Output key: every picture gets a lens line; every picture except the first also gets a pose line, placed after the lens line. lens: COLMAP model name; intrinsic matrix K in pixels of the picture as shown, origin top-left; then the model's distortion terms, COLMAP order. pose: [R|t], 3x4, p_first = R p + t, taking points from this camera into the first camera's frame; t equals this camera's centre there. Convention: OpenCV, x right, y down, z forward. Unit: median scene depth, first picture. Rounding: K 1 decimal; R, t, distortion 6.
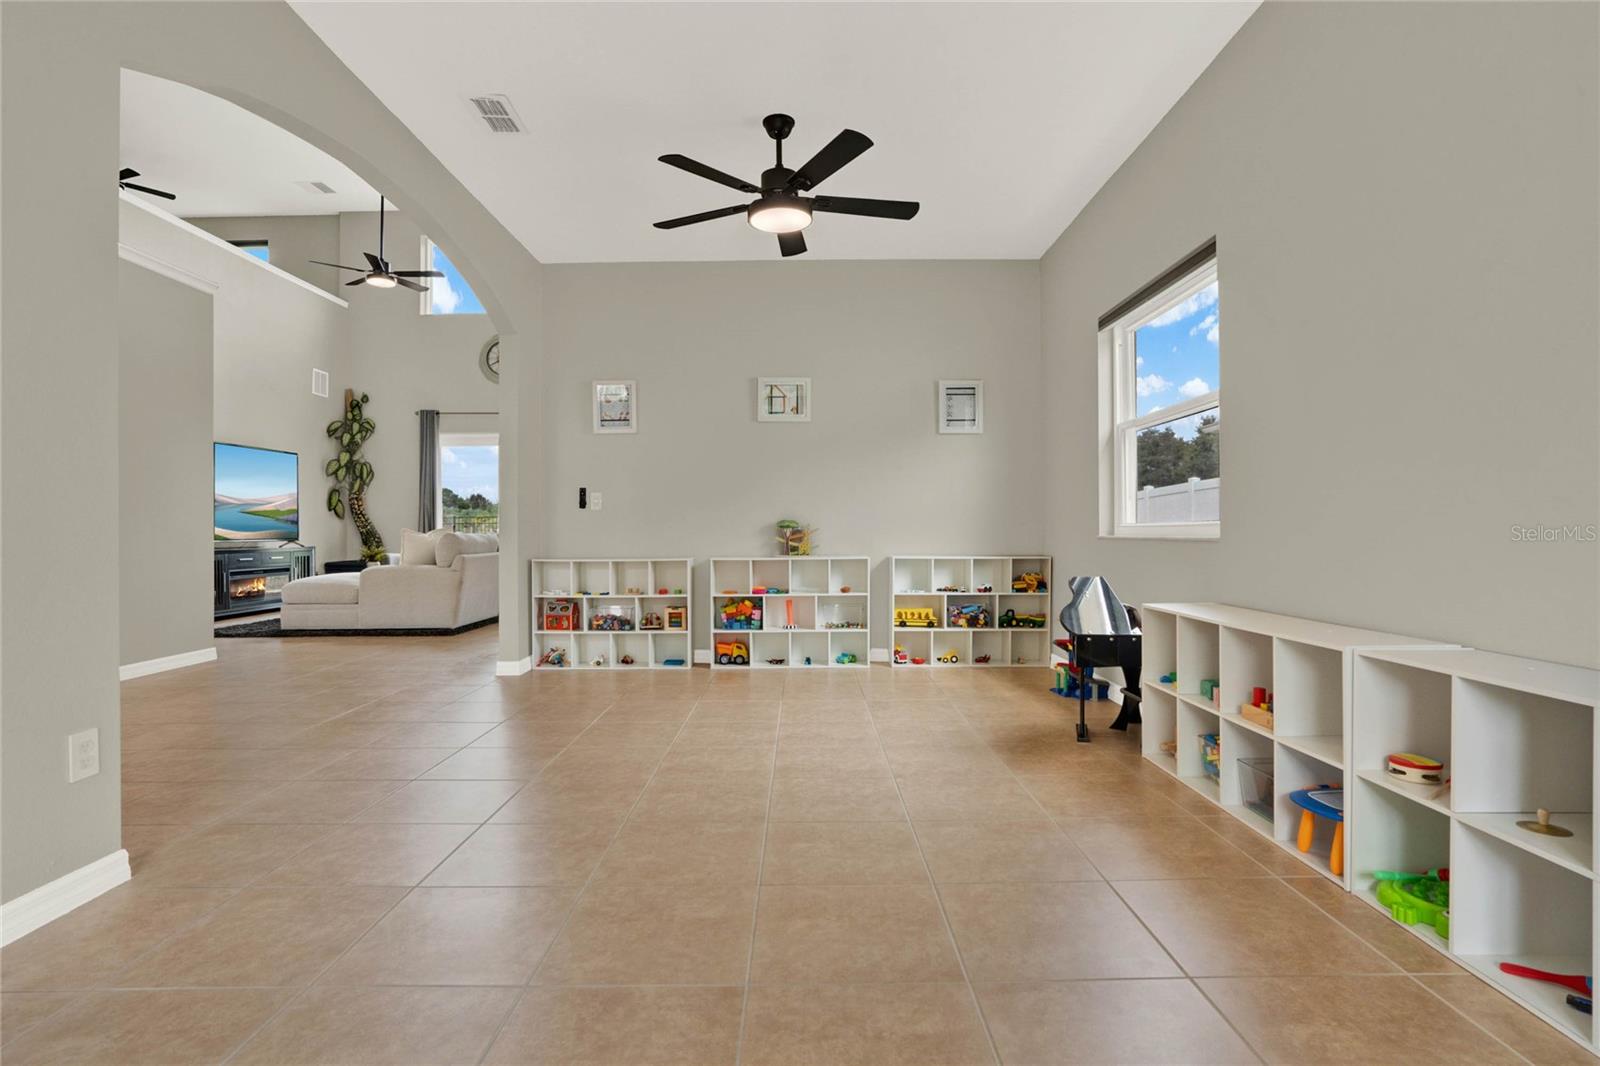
lens RADIAL K [[844.7, 0, 794.1], [0, 844.7, 525.5], [0, 0, 1]] dist [-0.005058, 0.003716]
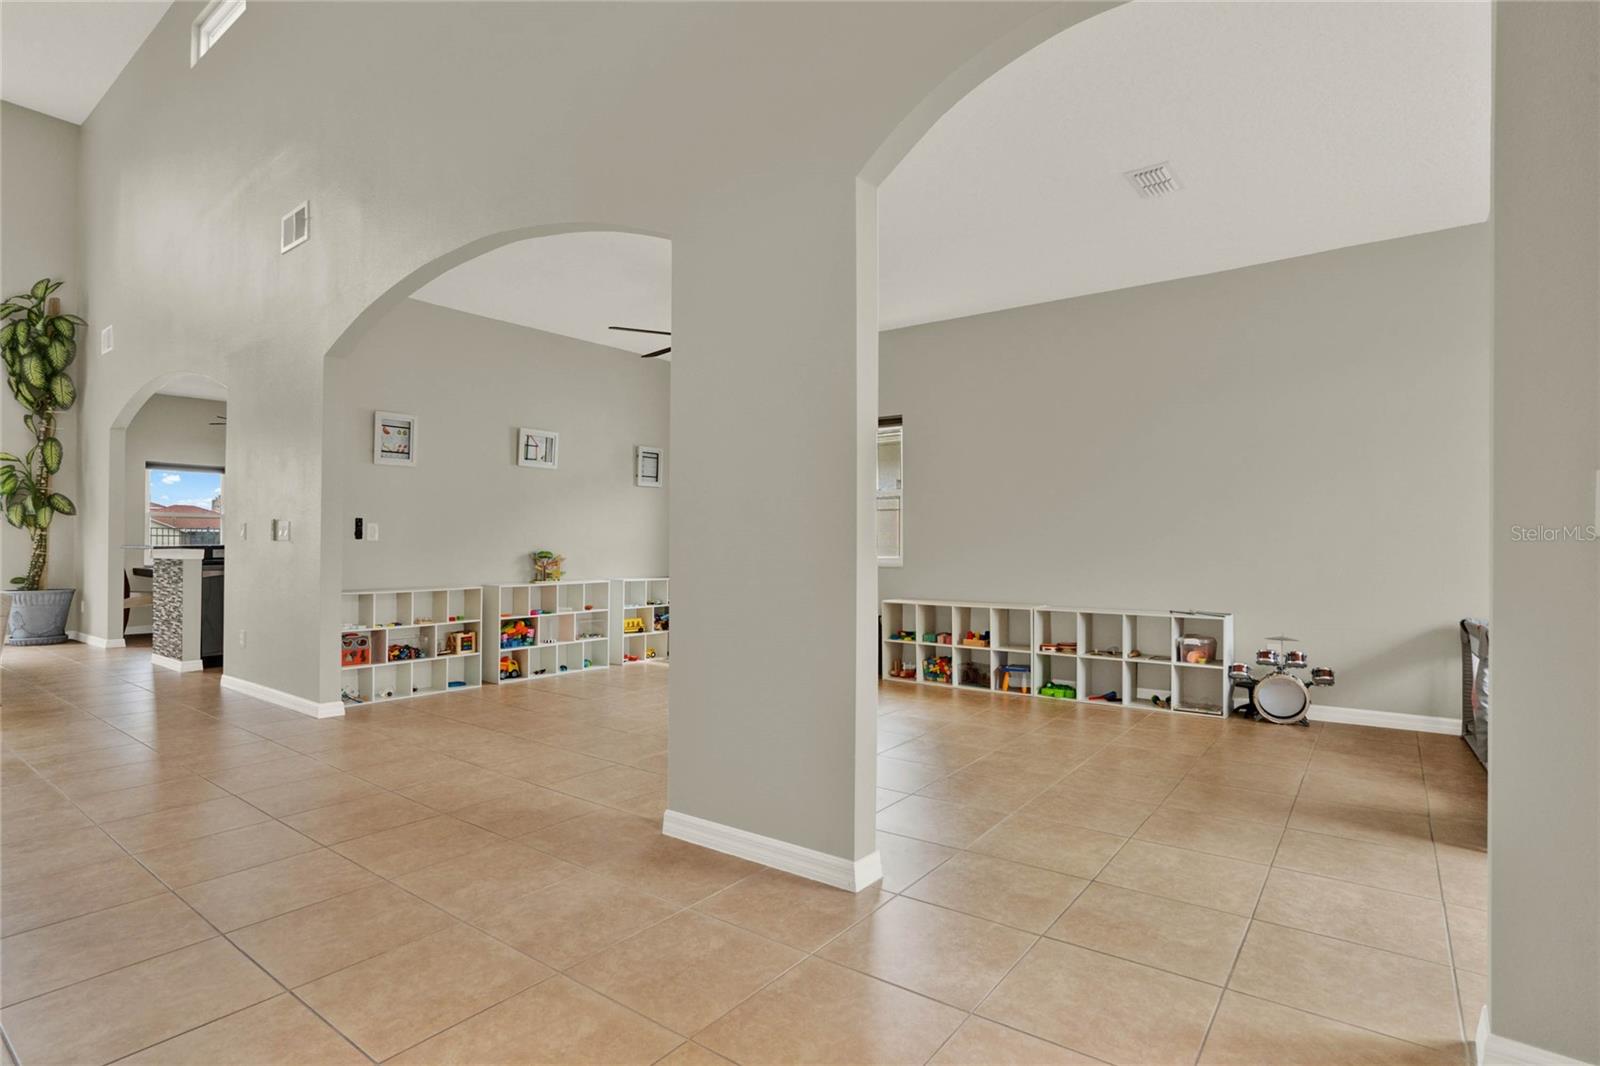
lens RADIAL K [[844.7, 0, 818.2], [0, 844.7, 532.5], [0, 0, 1]] dist [-0.005058, 0.003716]
pose [[0.564441, 0.019698, 0.825238, -0.757284], [-0.013281, 0.999803, -0.014781, -0.020292], [-0.825367, -0.002617, 0.564591, 0.014643]]
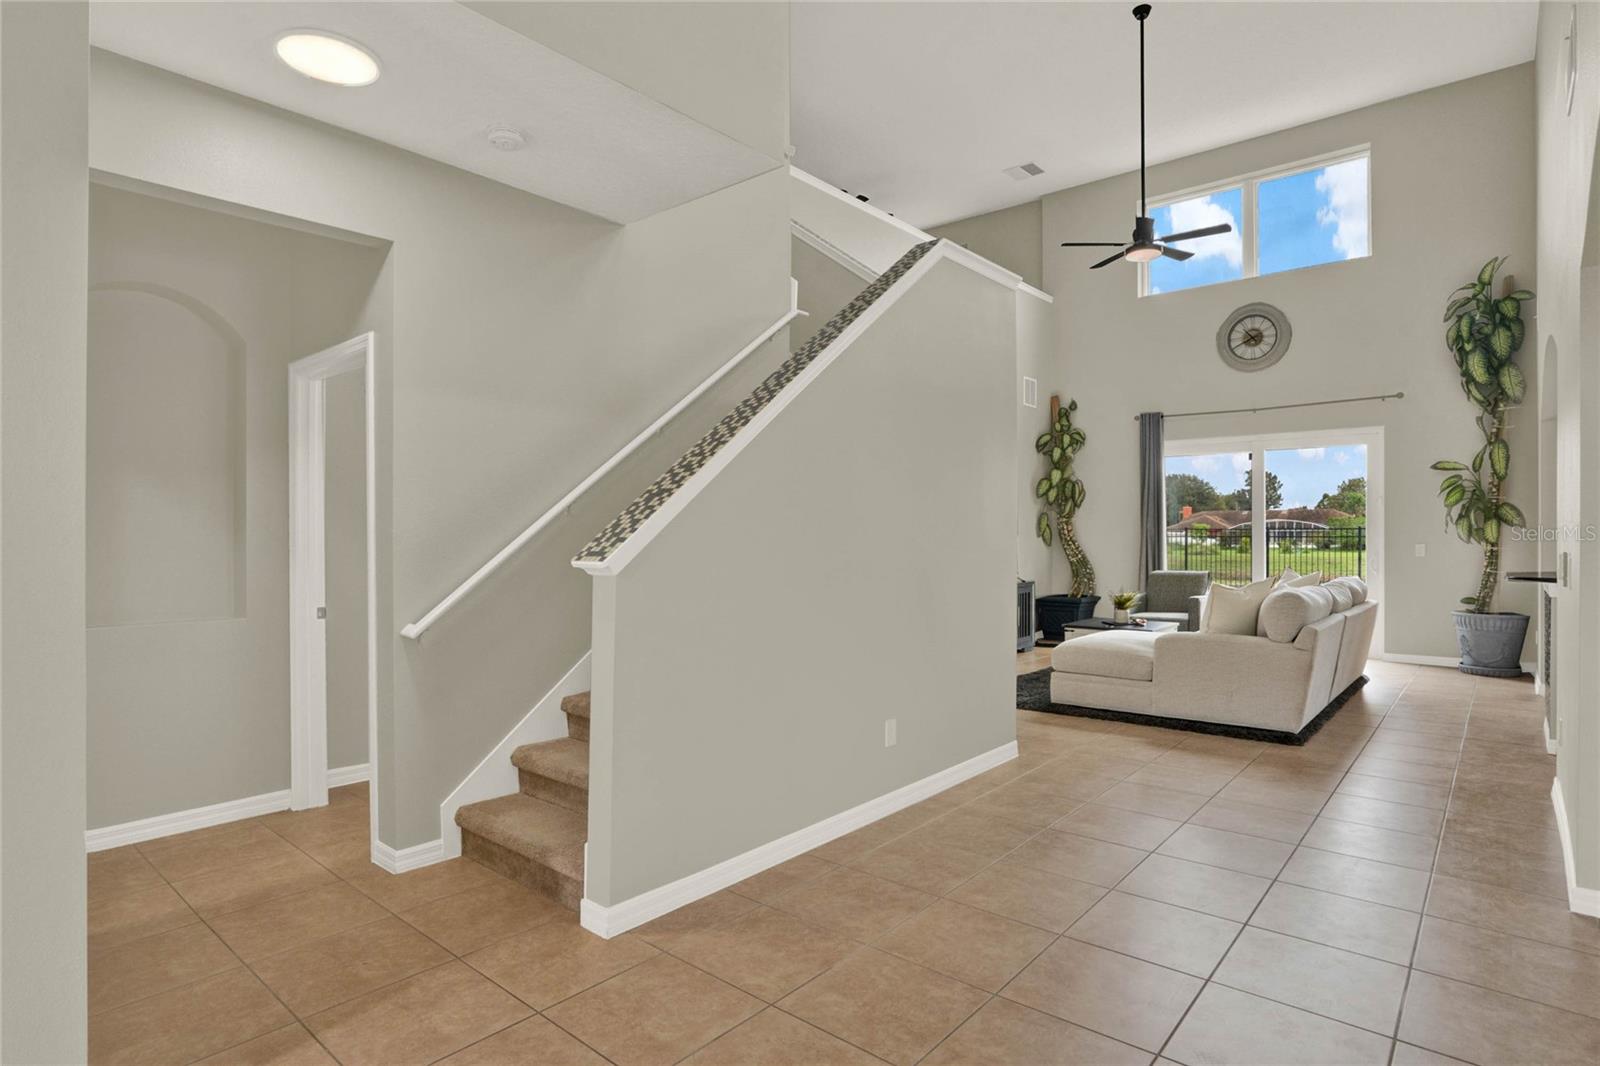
lens RADIAL K [[852.9, 0, 786.1], [0, 852.9, 539.7], [0, 0, 1]] dist [-0.021673, 0.014634]
pose [[0.787423, 0.014415, -0.616244, -0.386504], [-0.000383, 0.999738, 0.022895, -0.063388], [0.616413, -0.017792, 0.787222, 0.255765]]
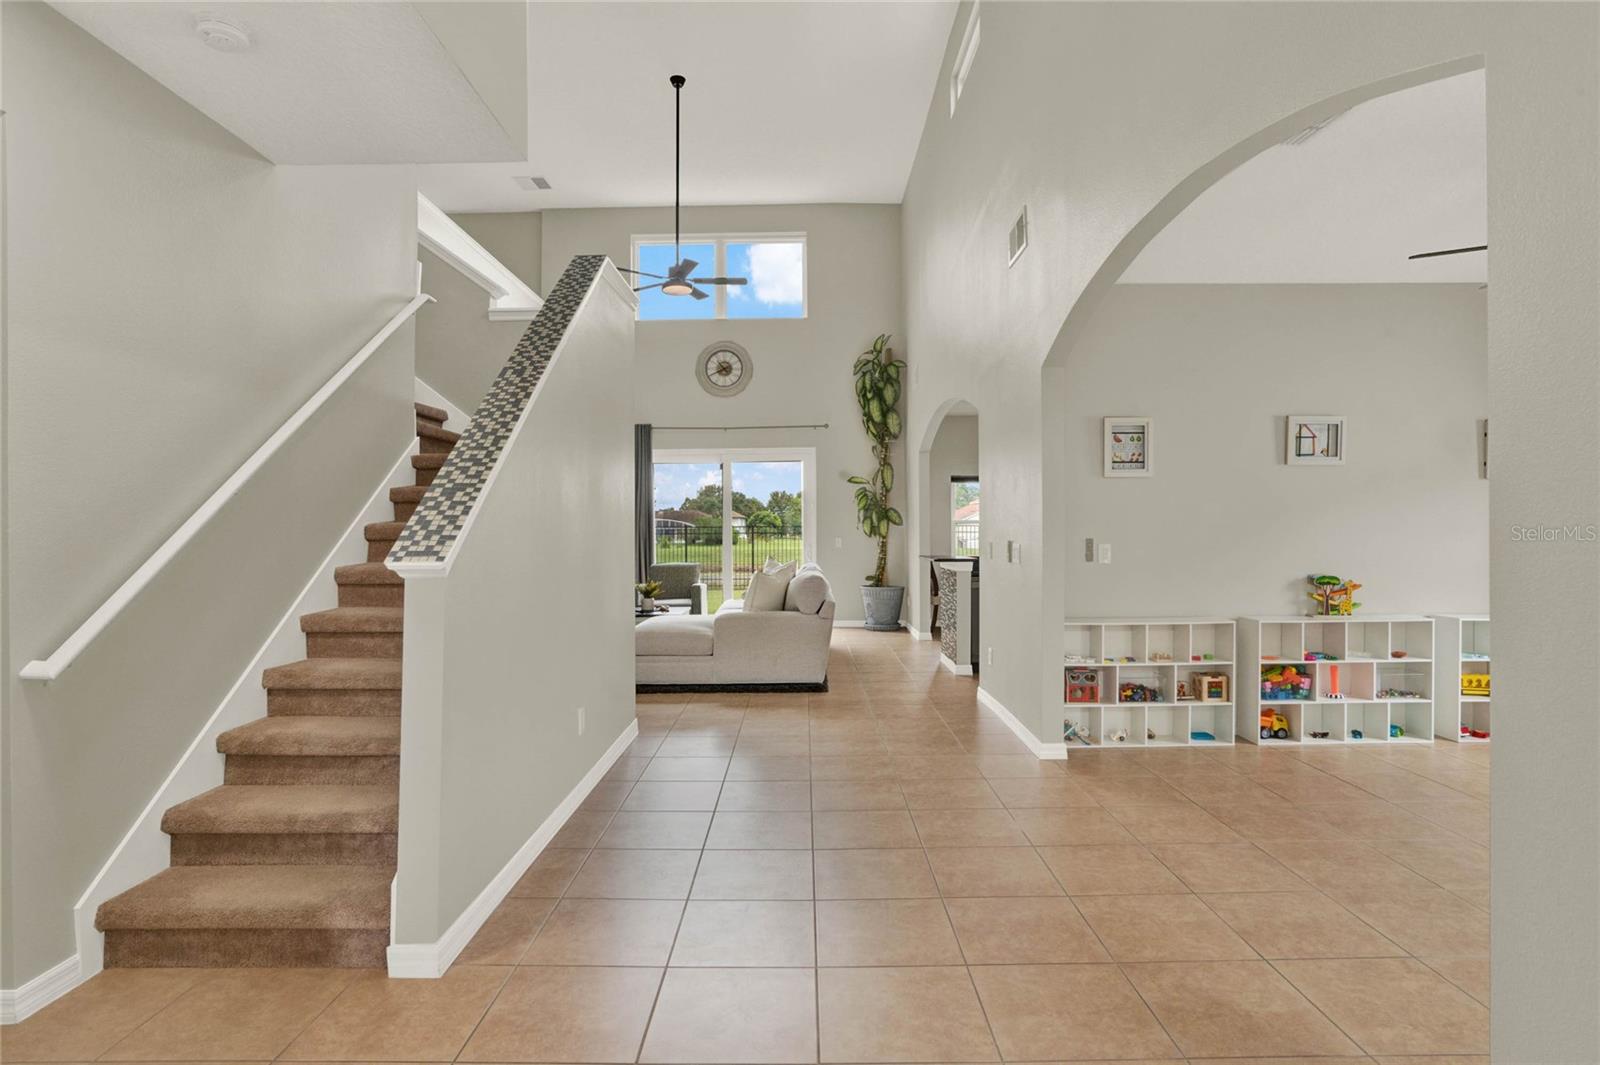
lens RADIAL K [[852.9, 0, 777.2], [0, 852.9, 528.4], [0, 0, 1]] dist [-0.021673, 0.014634]
pose [[0.999405, 0.003358, 0.034328, -0.609956], [-0.003669, 0.999953, 0.008999, -0.061668], [-0.034296, -0.009120, 0.999370, 0.123057]]
